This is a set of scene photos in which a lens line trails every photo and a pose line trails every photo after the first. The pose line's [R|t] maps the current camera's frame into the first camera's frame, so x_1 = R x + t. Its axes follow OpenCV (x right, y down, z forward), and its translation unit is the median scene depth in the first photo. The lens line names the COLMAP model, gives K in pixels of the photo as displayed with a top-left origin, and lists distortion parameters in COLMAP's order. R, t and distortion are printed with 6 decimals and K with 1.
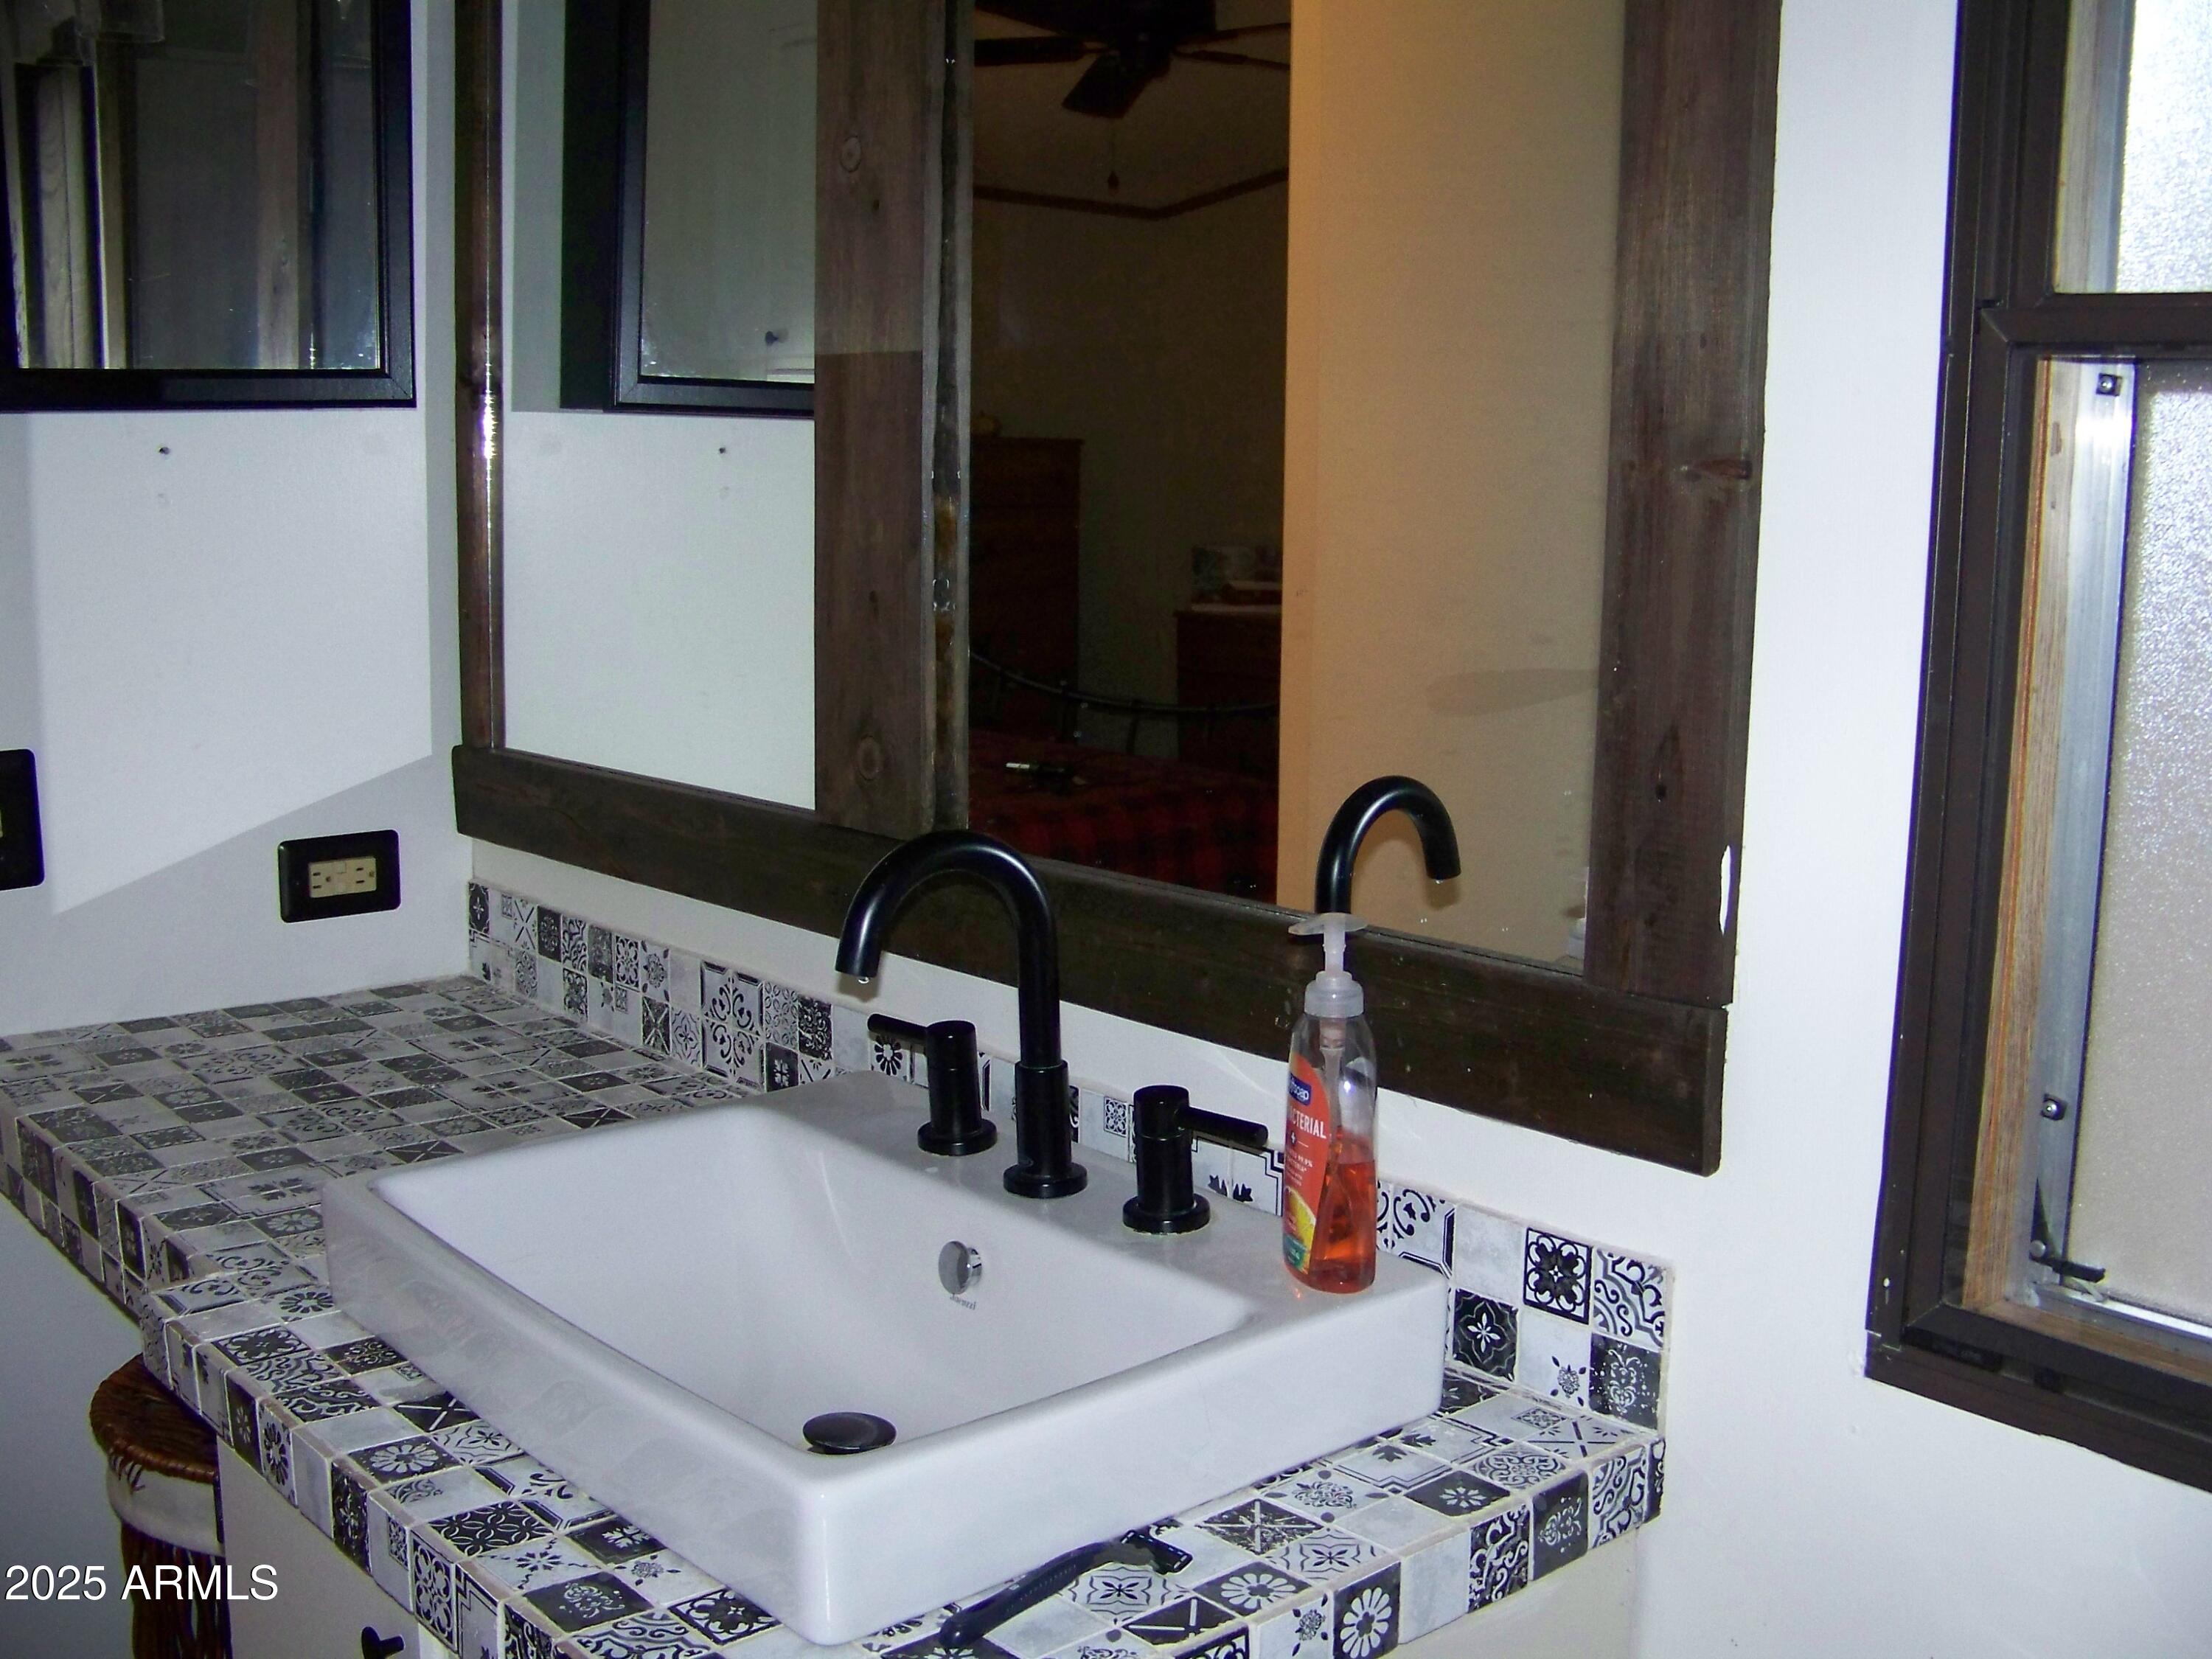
lens RADIAL K [[2361.2, 0, 1162.7], [0, 2361.2, 830.8], [0, 0, 1]] dist [-0.261182, 0.368583]
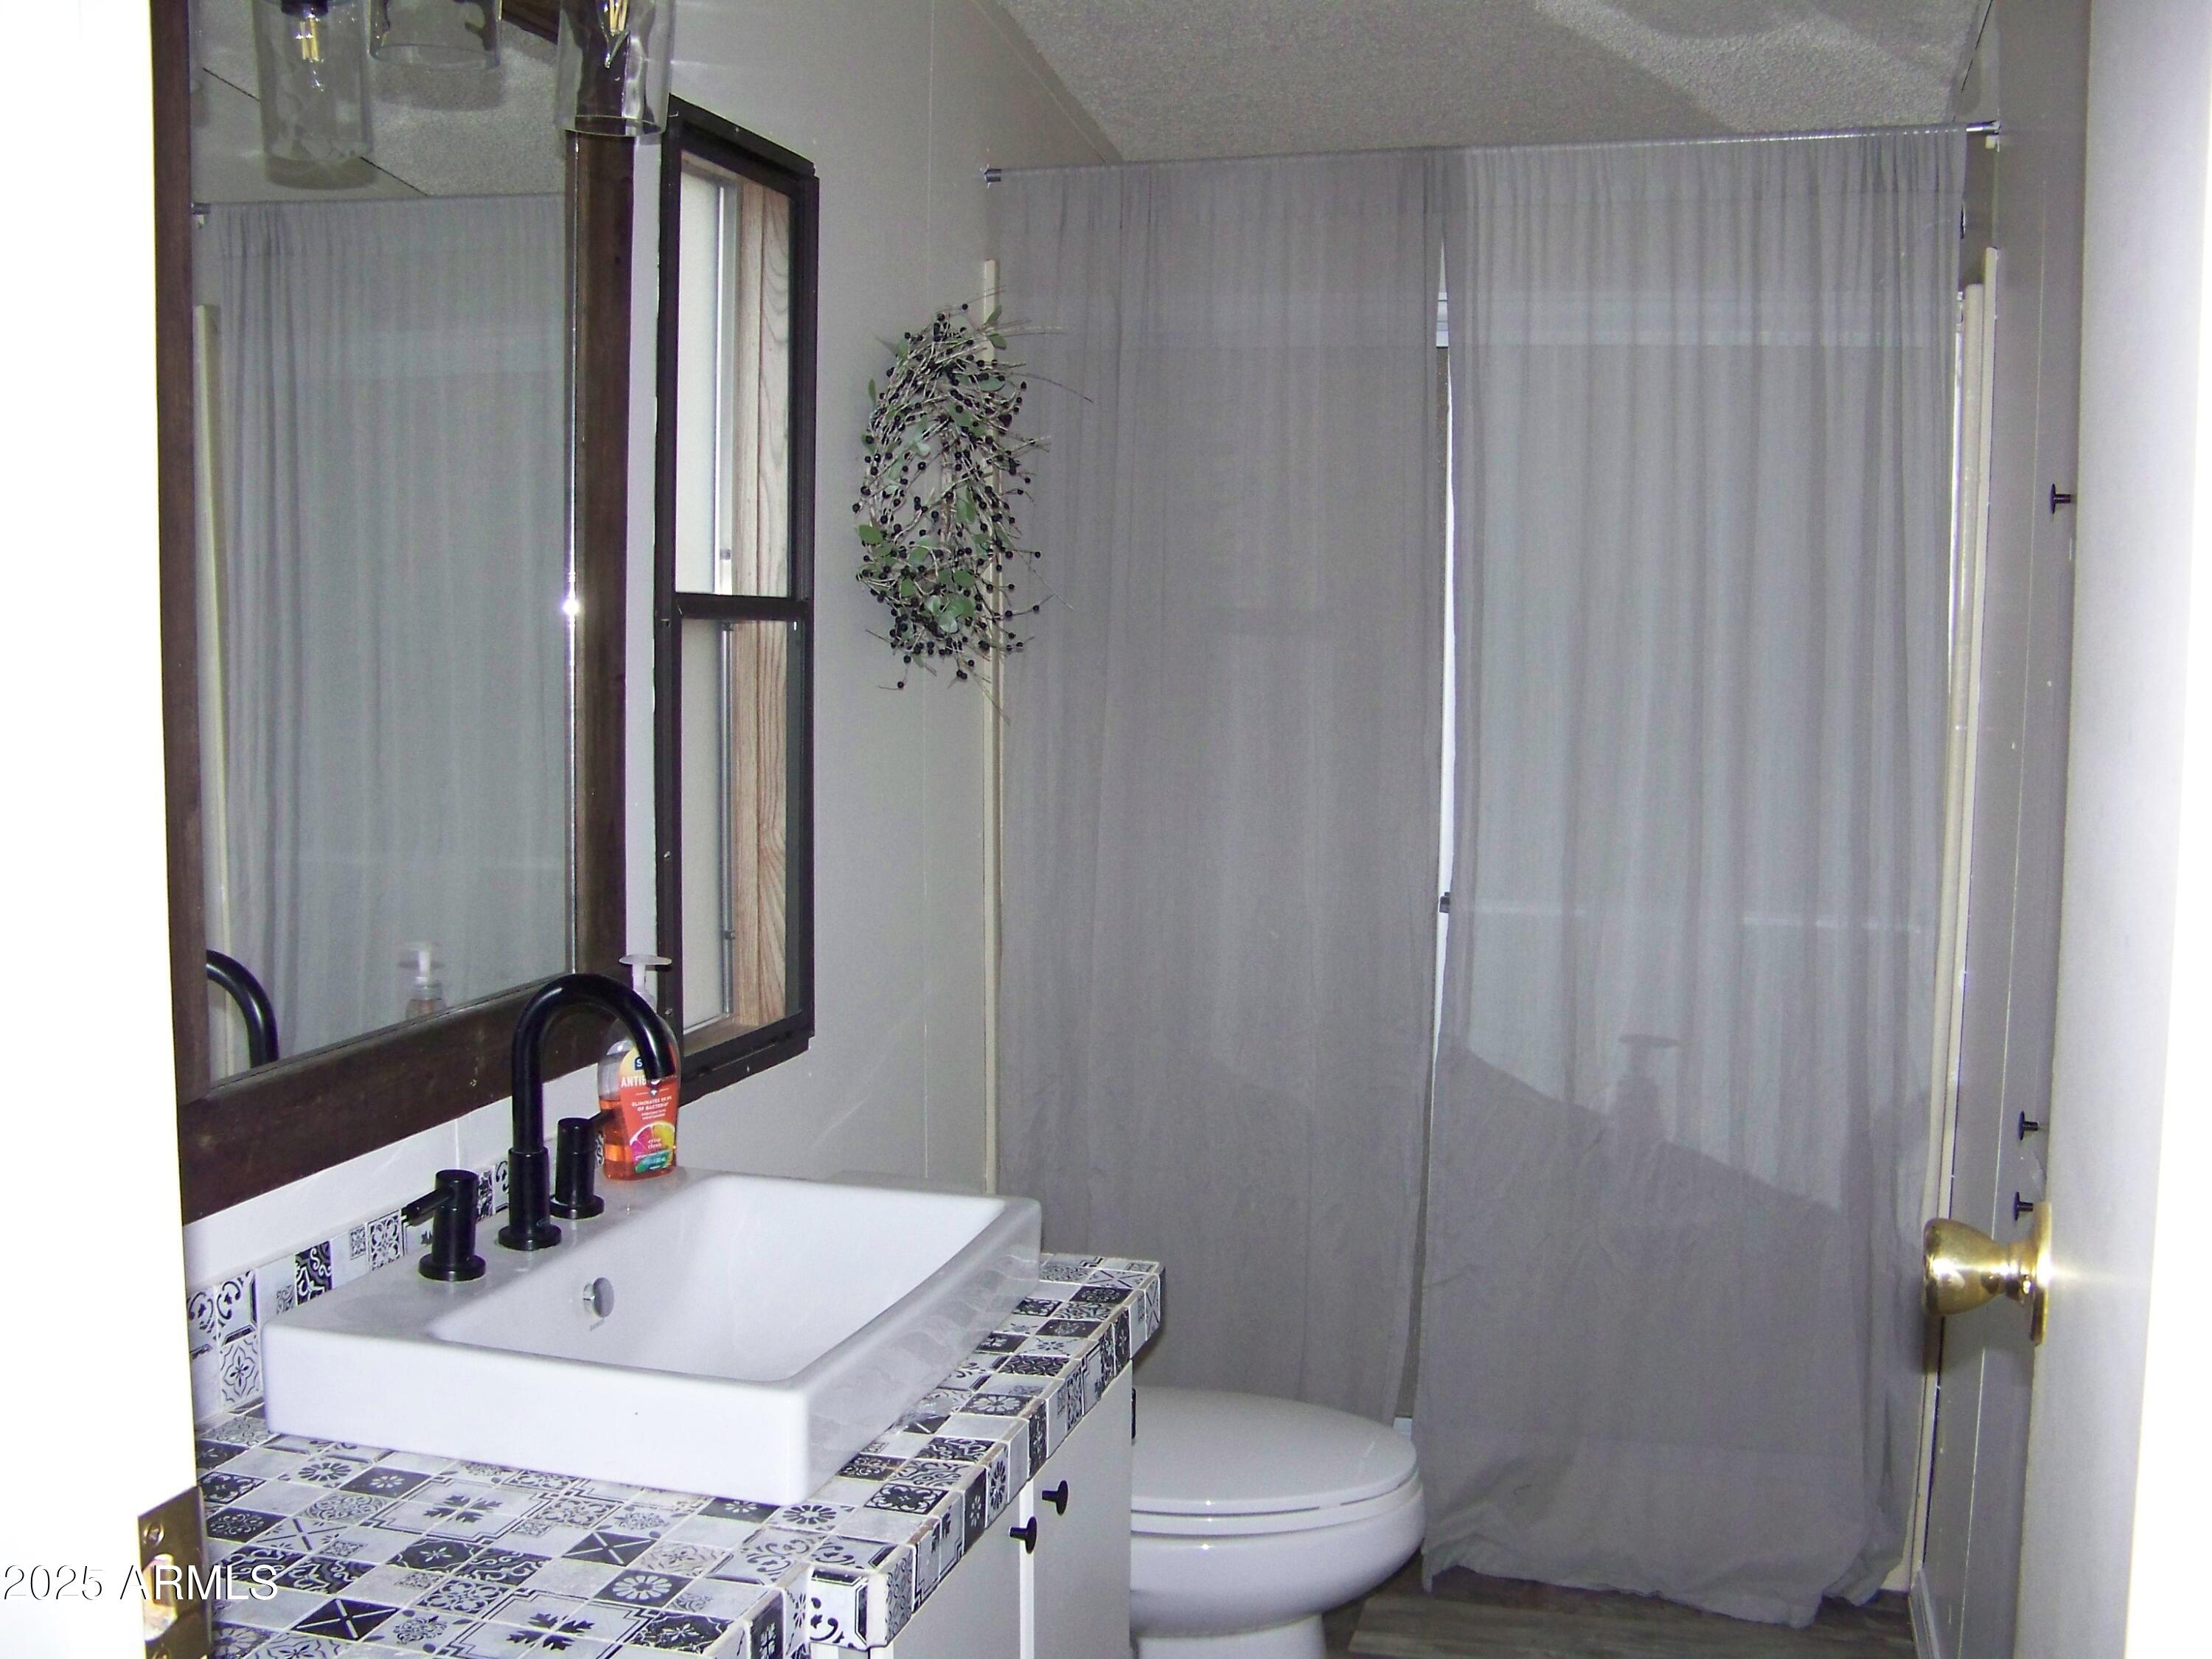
lens RADIAL K [[2361.2, 0, 1162.7], [0, 2361.2, 830.8], [0, 0, 1]] dist [-0.261182, 0.368583]
pose [[-0.563805, -0.075399, 0.822459, -1.514716], [0.138212, 0.973168, 0.183961, -0.304464], [-0.814261, 0.217392, -0.538255, 1.595231]]
